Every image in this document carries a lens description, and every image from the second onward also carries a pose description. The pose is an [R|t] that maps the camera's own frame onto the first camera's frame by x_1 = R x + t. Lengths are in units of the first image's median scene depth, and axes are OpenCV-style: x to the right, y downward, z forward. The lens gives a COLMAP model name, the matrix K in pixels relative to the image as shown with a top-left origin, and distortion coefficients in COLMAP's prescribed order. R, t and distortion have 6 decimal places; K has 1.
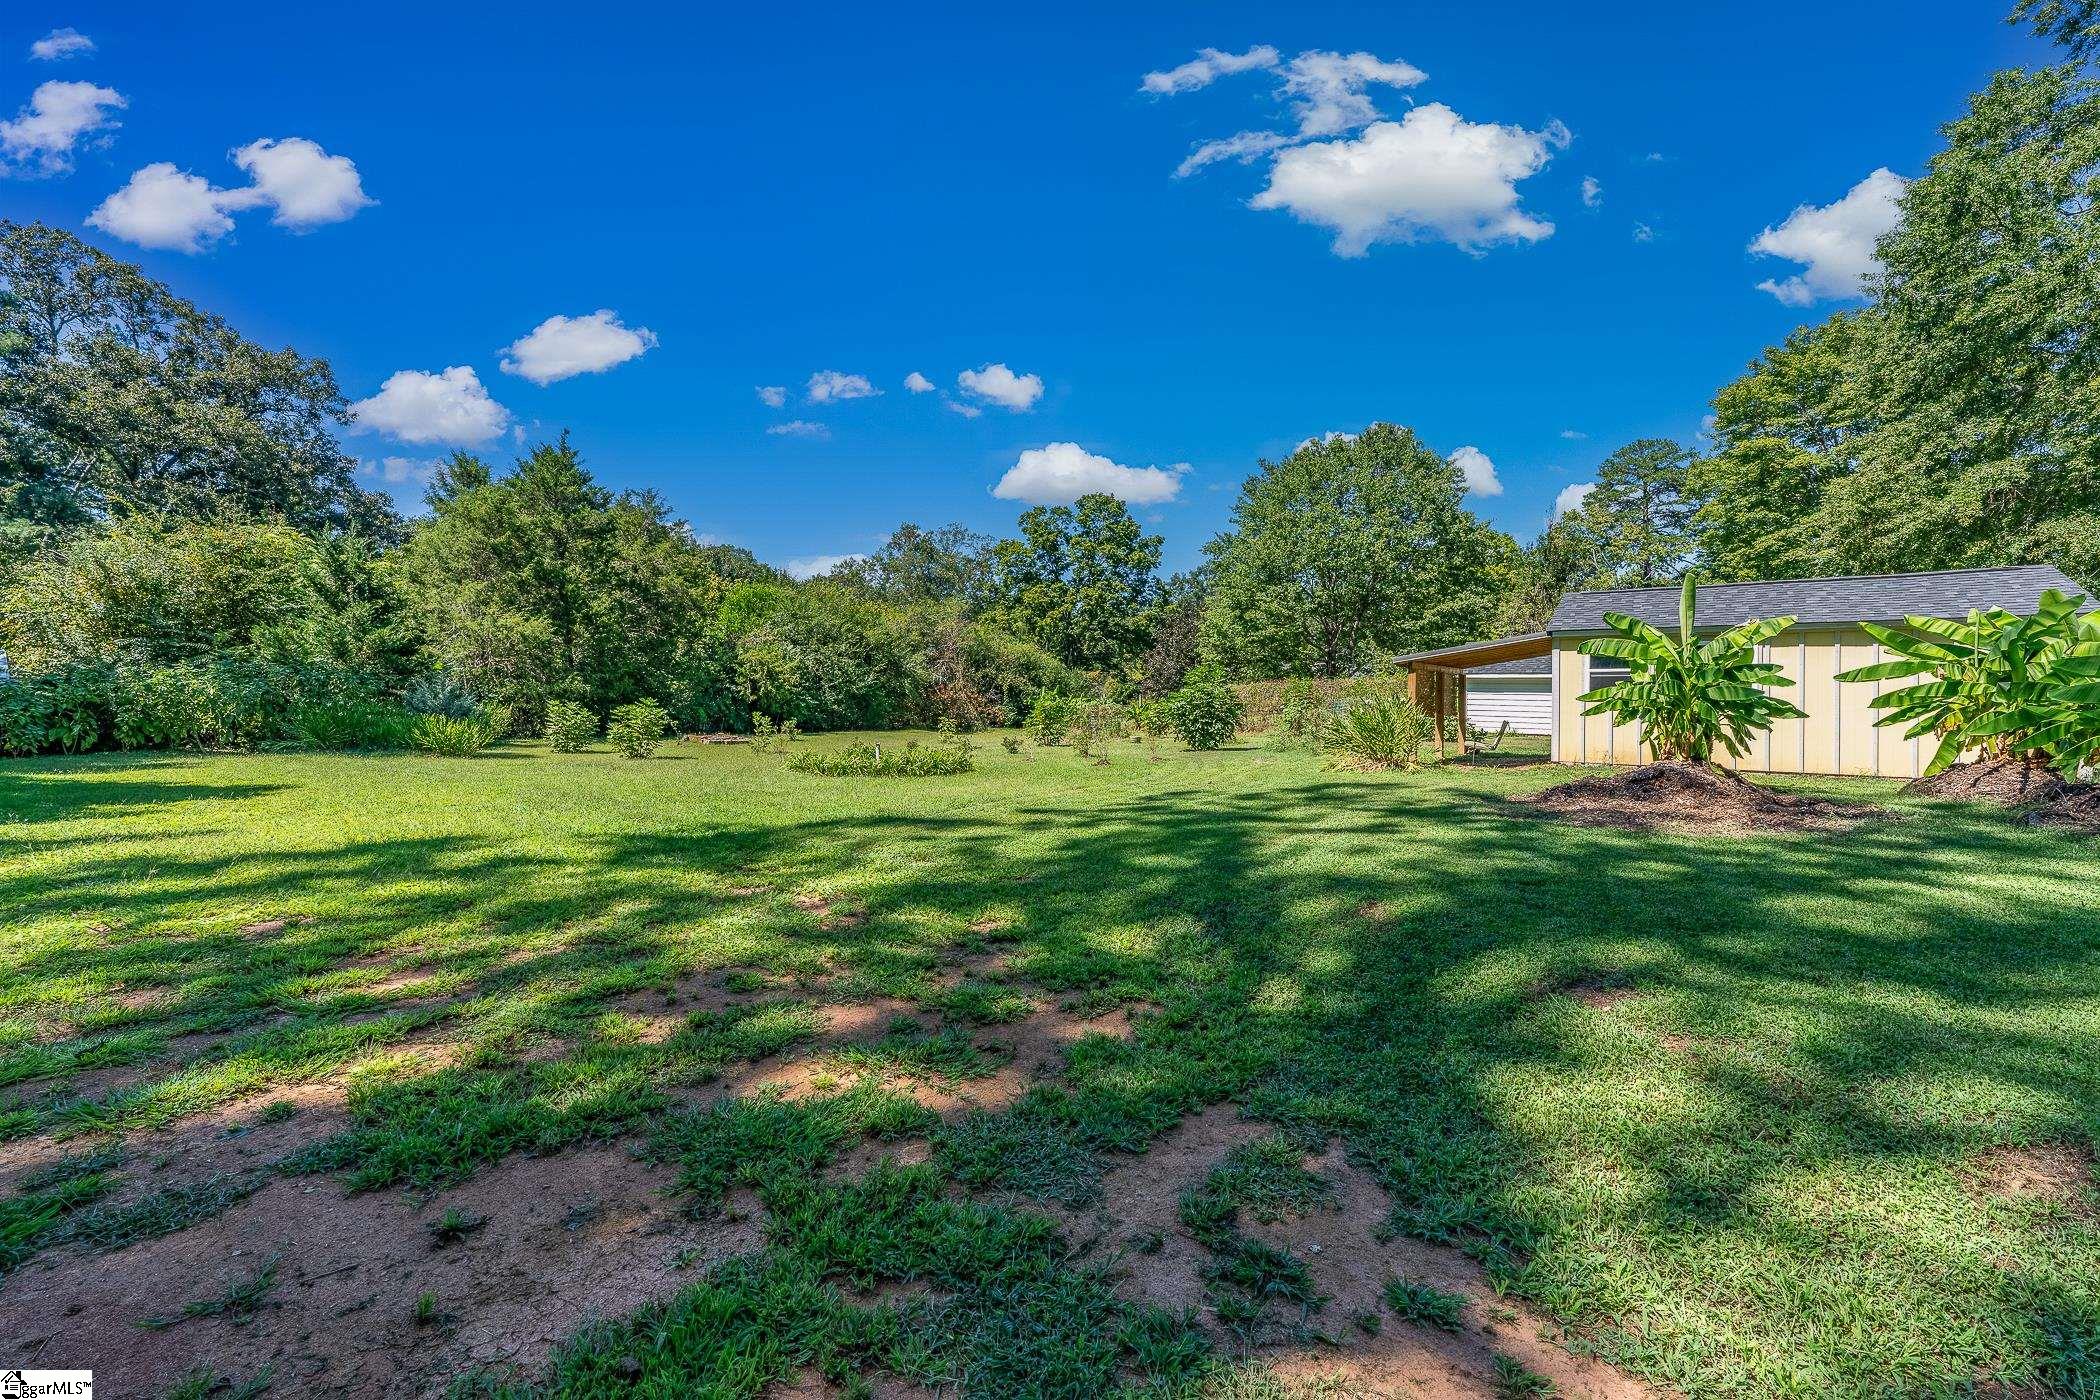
lens RADIAL K [[842.7, 0, 1053.7], [0, 842.7, 701.0], [0, 0, 1]] dist [0.000744, 0.000311]
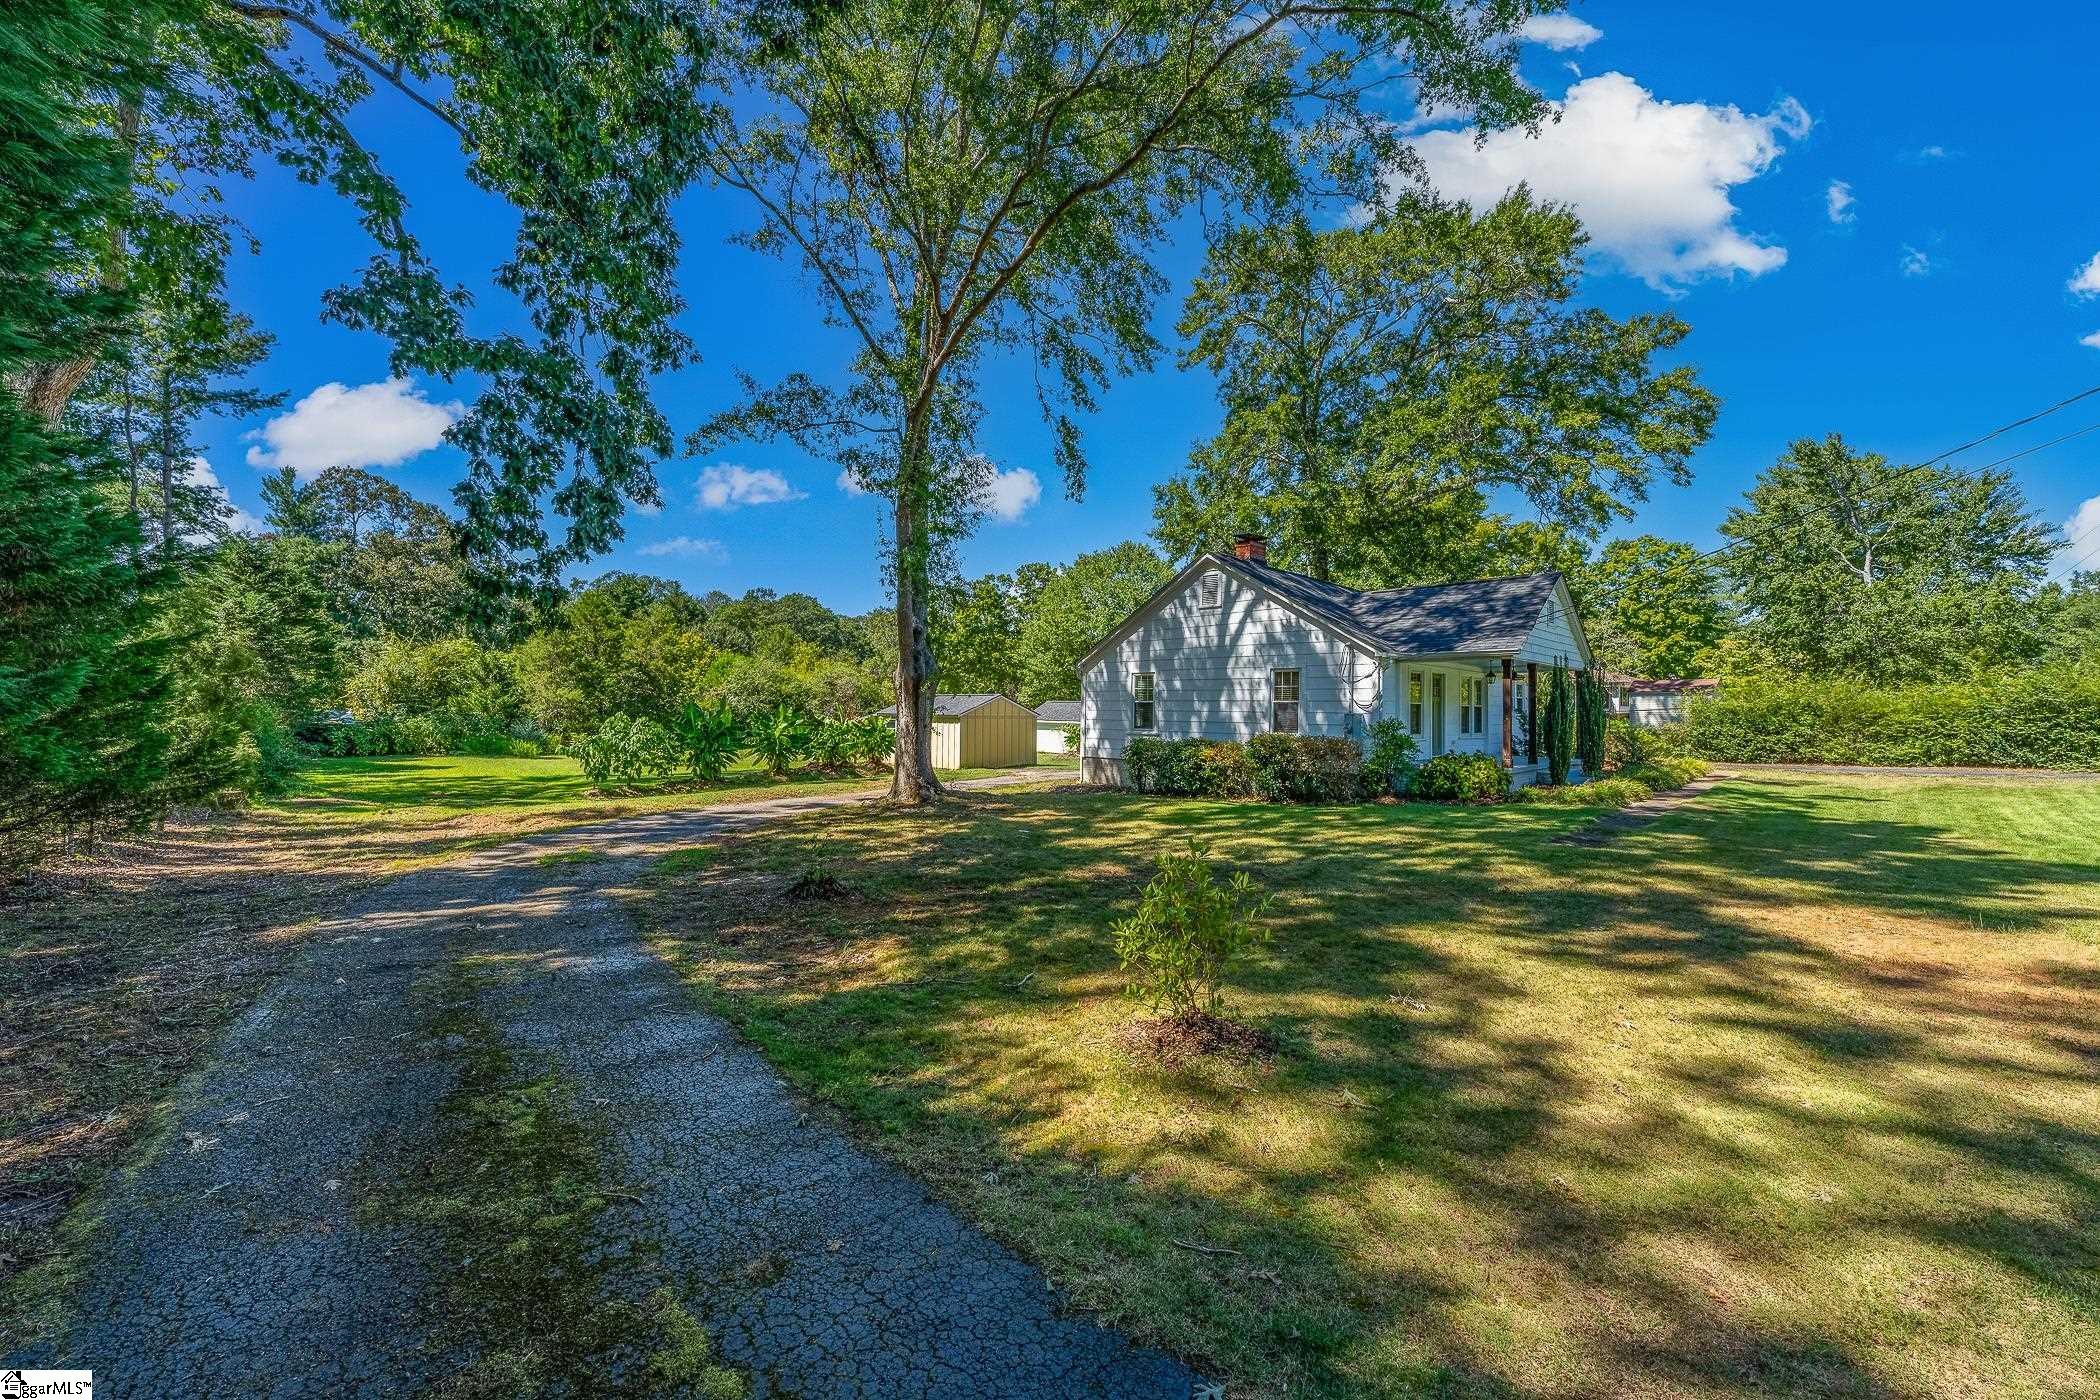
lens RADIAL K [[842.7, 0, 1047.1], [0, 842.7, 705.3], [0, 0, 1]] dist [0.000744, 0.000311]
pose [[0.988618, -0.000798, -0.150445, 0.815899], [-0.000965, 0.999932, -0.011645, -0.041552], [0.150444, 0.011658, 0.988550, -0.826372]]
